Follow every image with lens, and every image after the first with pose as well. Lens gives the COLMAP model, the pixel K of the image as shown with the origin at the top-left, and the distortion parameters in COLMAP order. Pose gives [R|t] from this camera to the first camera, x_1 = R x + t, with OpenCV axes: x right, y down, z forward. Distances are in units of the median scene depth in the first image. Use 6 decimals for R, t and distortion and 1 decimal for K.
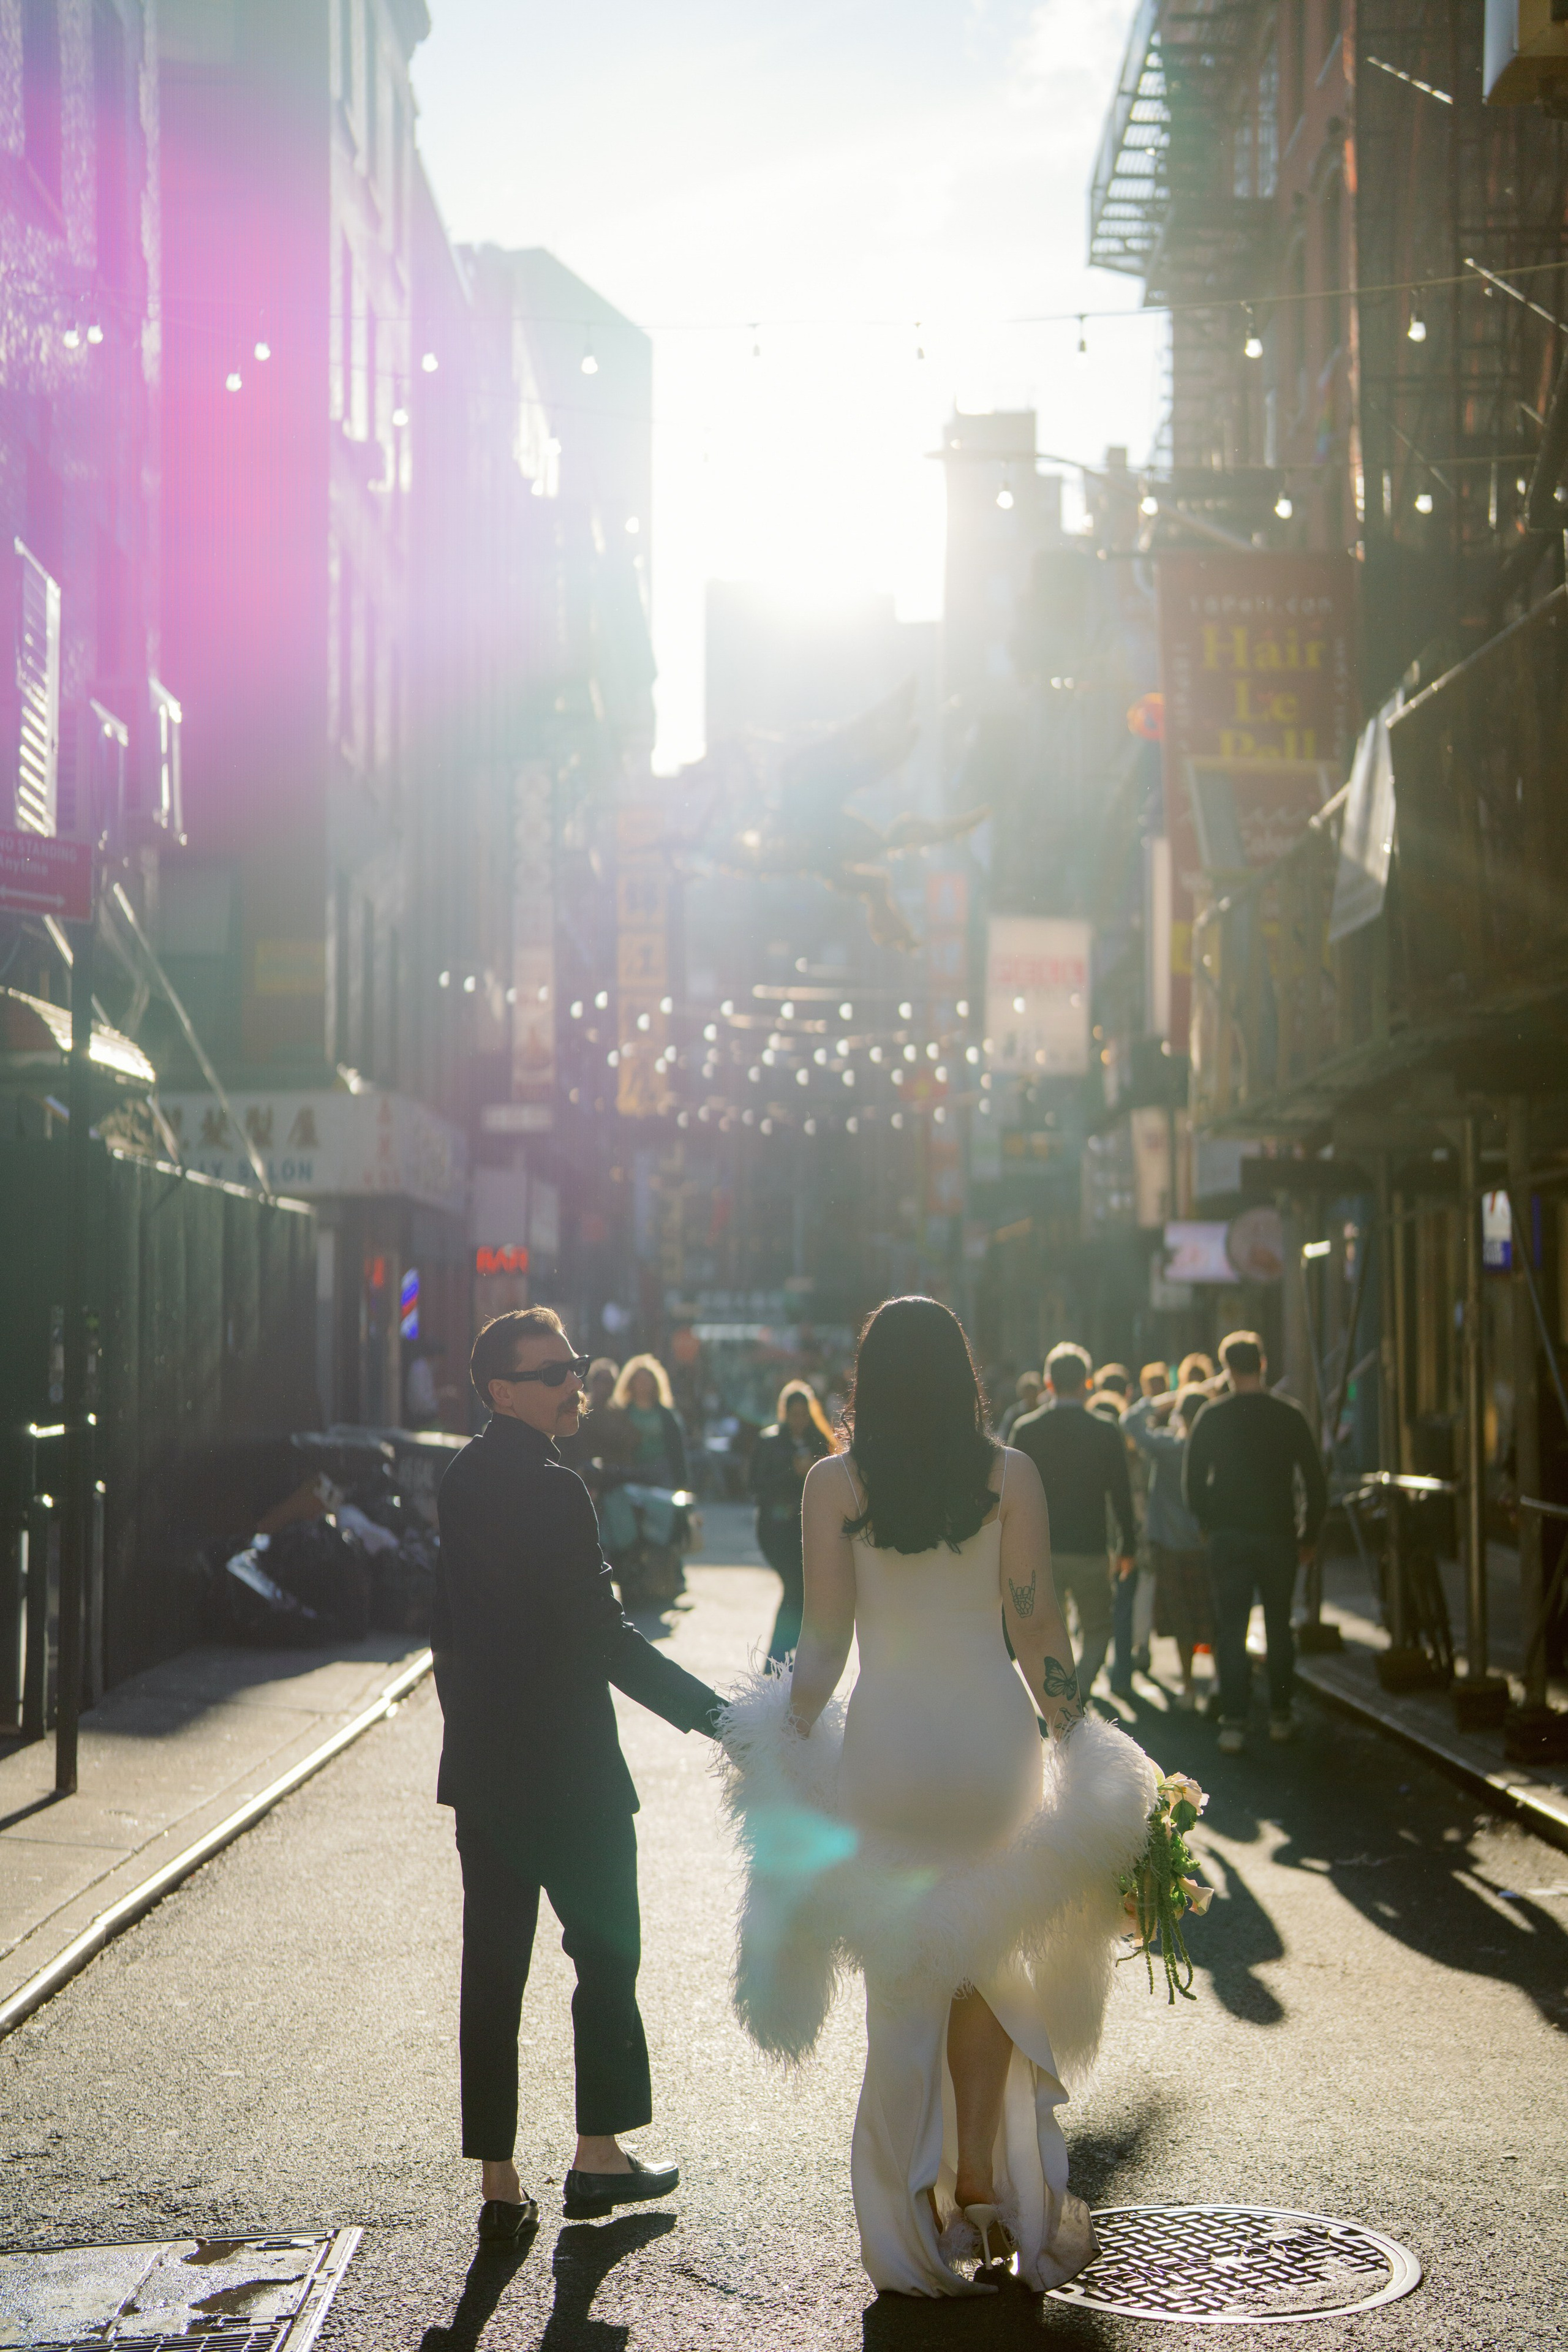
lens RADIAL K [[3431.9, 0, 821.2], [0, 3431.9, 1182.4], [0, 0, 1]] dist [0.046046, -0.517912]
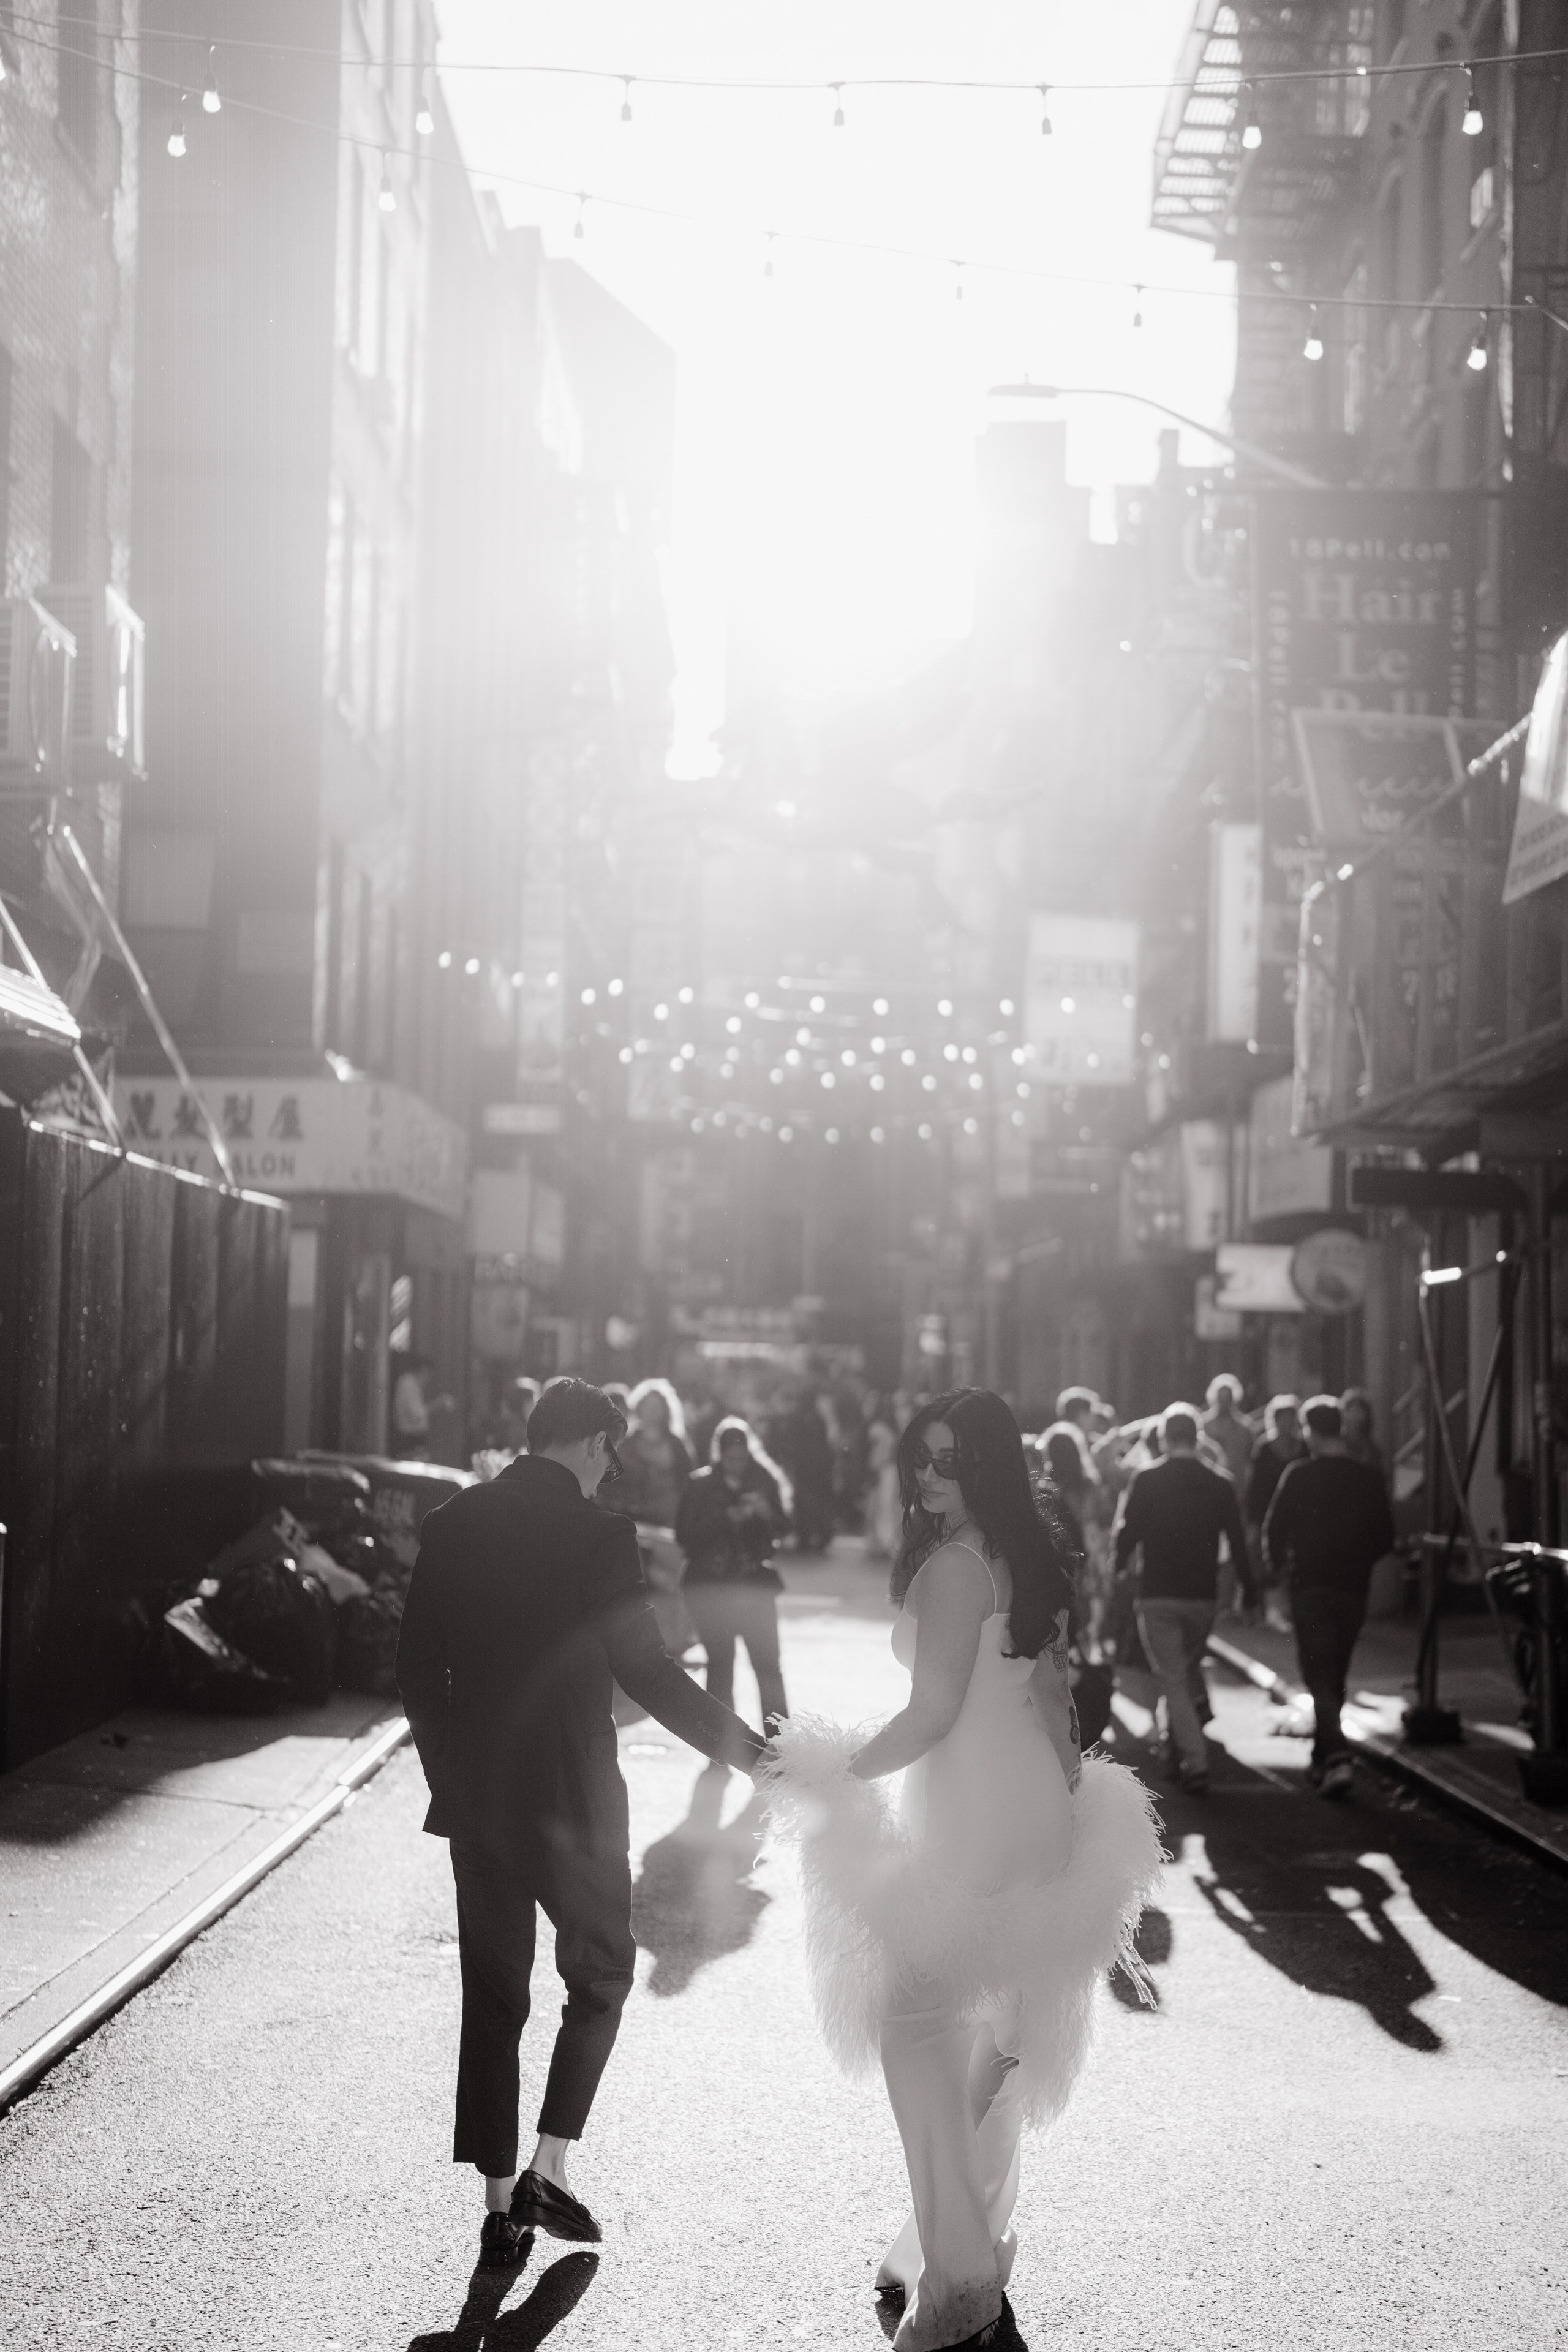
lens RADIAL K [[3387.0, 0, 784.0], [0, 3387.0, 1176.0], [0, 0, 1]] dist [0.002234, 0.033838]
pose [[0.999662, 0.023177, -0.011787, -0.007489], [-0.023267, 0.999701, -0.007553, 0.003097], [0.011608, 0.007825, 0.999902, 0.099760]]
